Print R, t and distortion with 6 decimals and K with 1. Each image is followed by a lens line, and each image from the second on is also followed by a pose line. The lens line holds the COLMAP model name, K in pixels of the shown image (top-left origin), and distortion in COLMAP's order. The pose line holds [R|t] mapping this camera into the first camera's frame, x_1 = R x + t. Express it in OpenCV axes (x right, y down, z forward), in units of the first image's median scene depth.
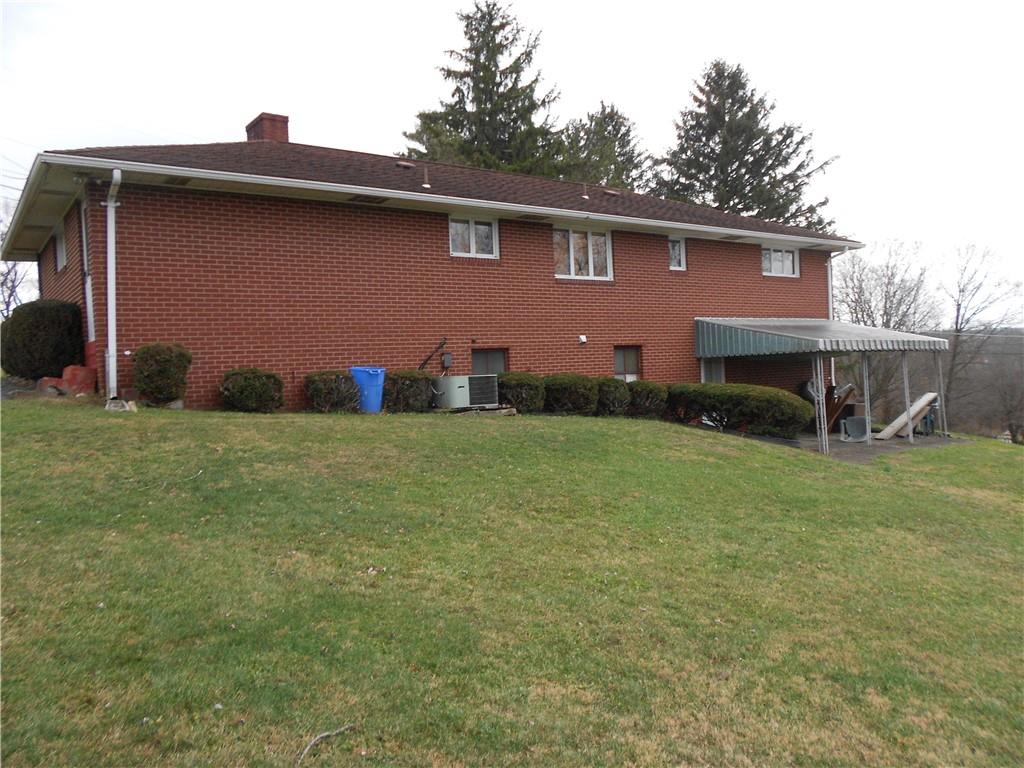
lens RADIAL K [[787.4, 0, 514.7], [0, 787.4, 399.7], [0, 0, 1]] dist [-0.012211, -0.005412]
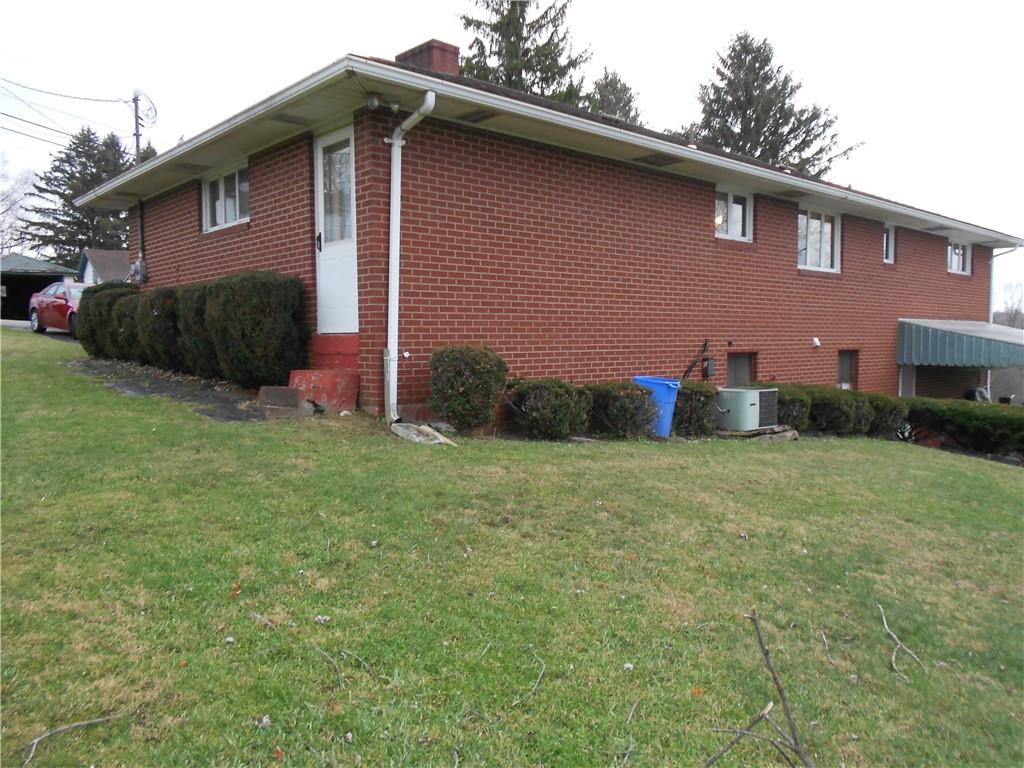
lens RADIAL K [[803.9, 0, 512.0], [0, 803.9, 384.0], [0, 0, 1]] dist [-0.008945, -0.002834]
pose [[0.994029, 0.035299, 0.103251, -0.252249], [-0.036764, 0.999248, 0.012322, -0.024309], [-0.102738, -0.016044, 0.994579, 0.143442]]
